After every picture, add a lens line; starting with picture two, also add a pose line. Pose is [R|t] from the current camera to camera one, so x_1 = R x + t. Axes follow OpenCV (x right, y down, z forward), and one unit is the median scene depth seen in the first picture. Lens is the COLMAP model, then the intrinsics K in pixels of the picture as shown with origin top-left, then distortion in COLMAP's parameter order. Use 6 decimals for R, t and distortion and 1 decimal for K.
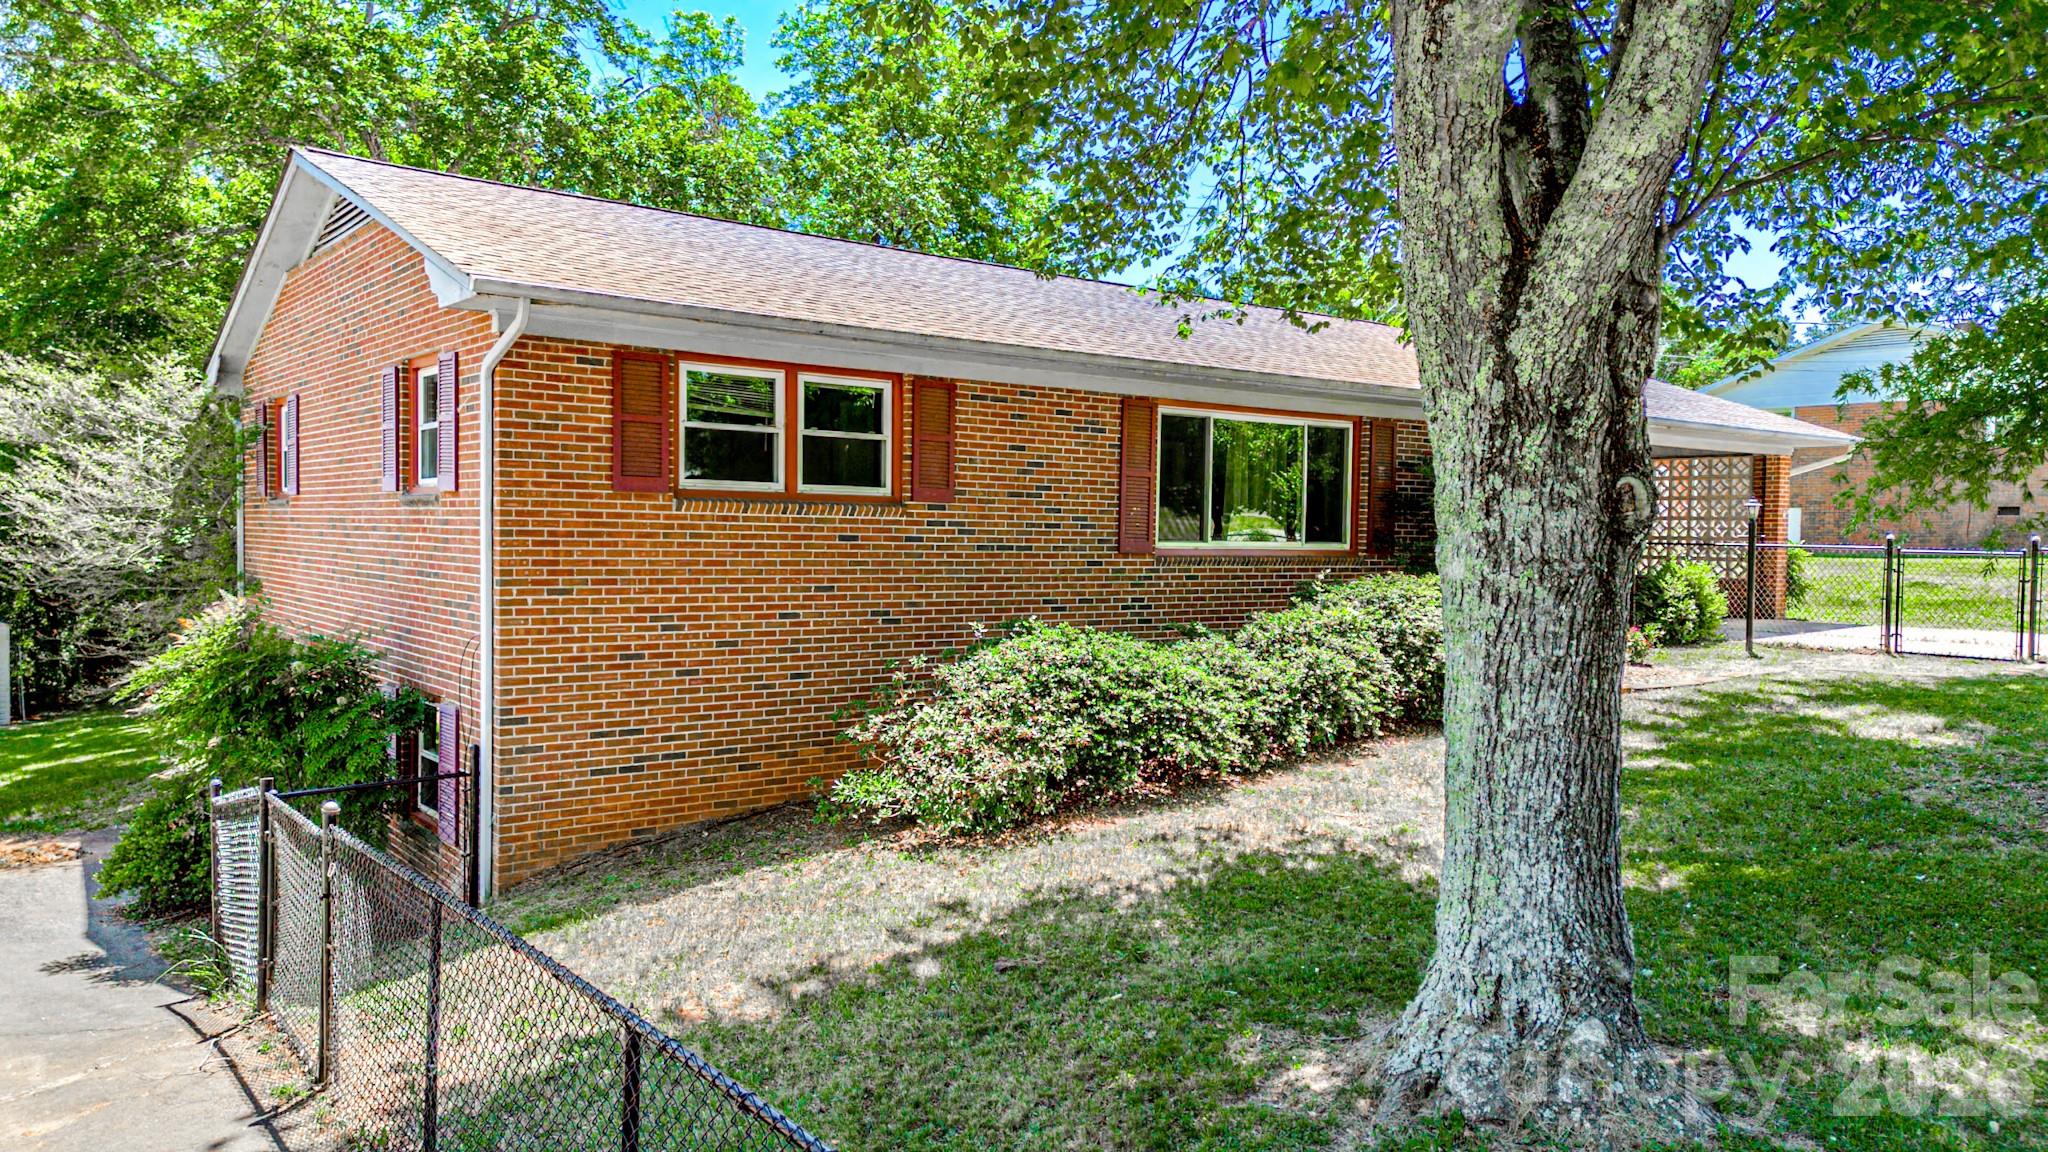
lens RADIAL K [[1438.7, 0, 1030.1], [0, 1438.7, 584.0], [0, 0, 1]] dist [0.062722, -0.068831]
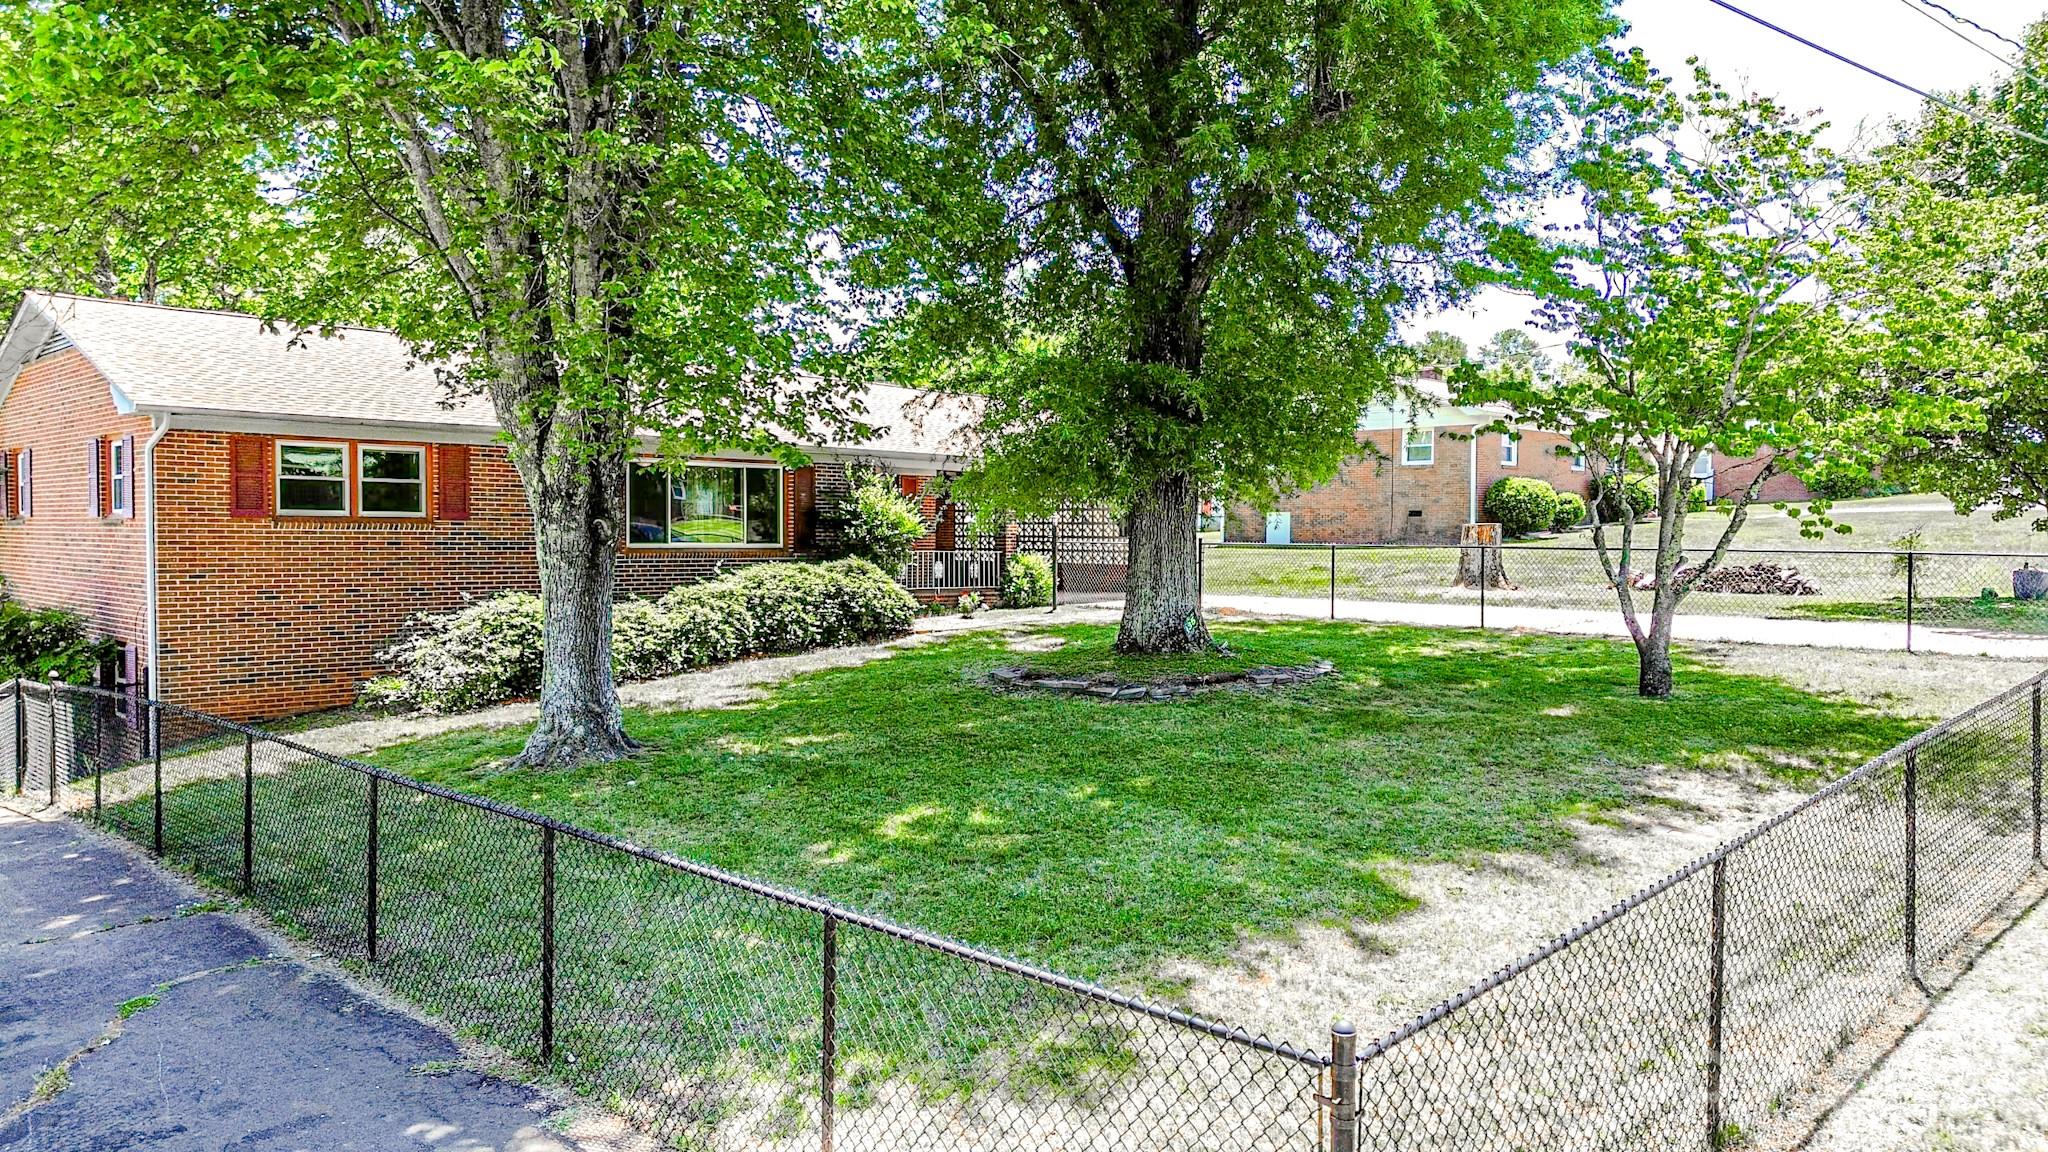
lens RADIAL K [[1450.8, 0, 1024.0], [0, 1450.8, 576.0], [0, 0, 1]] dist [0.110022, -0.131614]
pose [[0.992030, -0.013265, 0.125298, 0.382359], [0.013867, 0.999896, -0.003932, 0.022433], [-0.125233, 0.005638, 0.992111, -0.773874]]
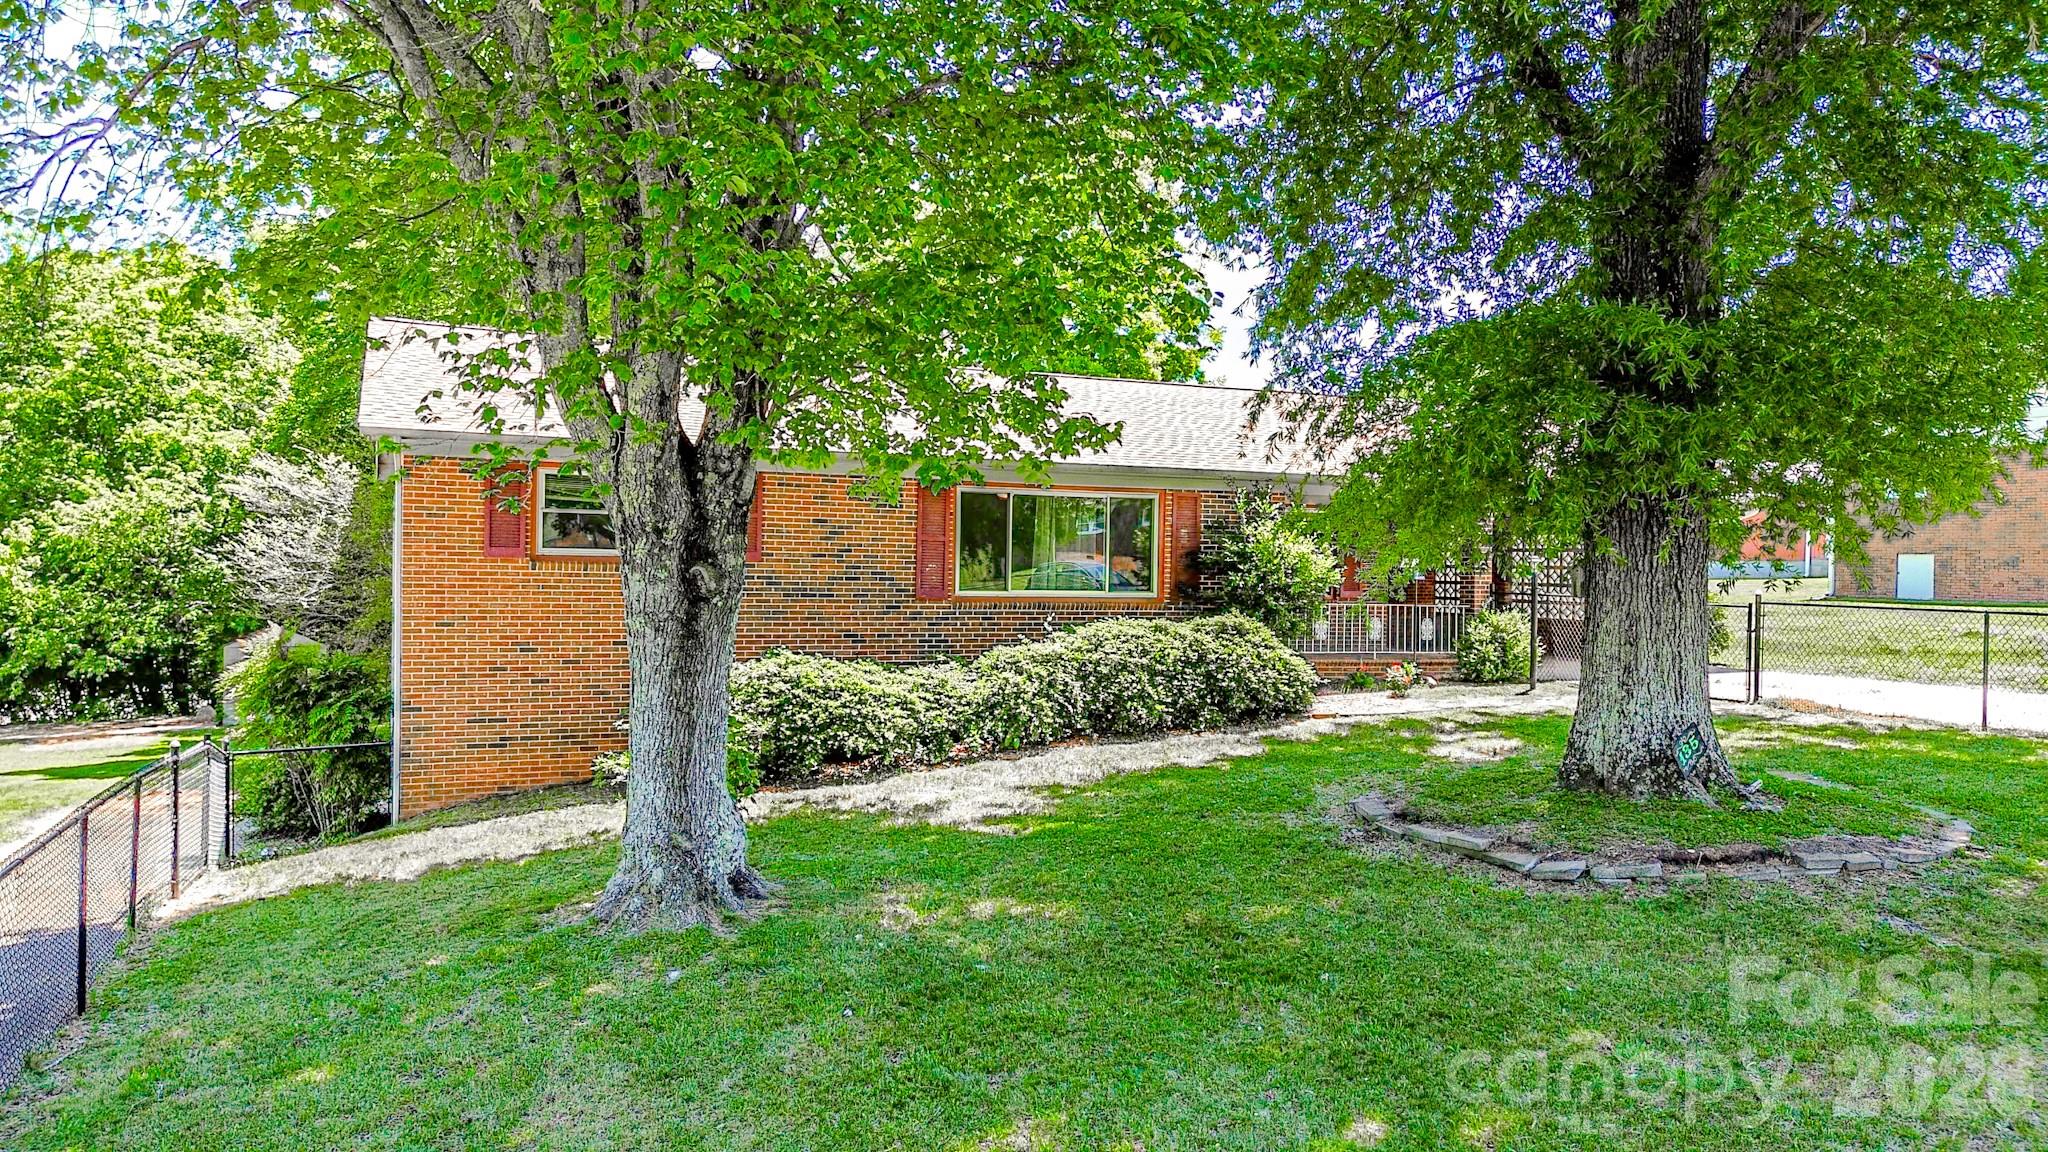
lens RADIAL K [[1450.8, 0, 1024.0], [0, 1450.8, 576.0], [0, 0, 1]] dist [0.110022, -0.131614]
pose [[0.967224, 0.003067, -0.253904, 0.574585], [-0.010727, 0.999528, -0.028790, -0.006425], [0.253696, 0.030570, 0.966801, -0.291009]]
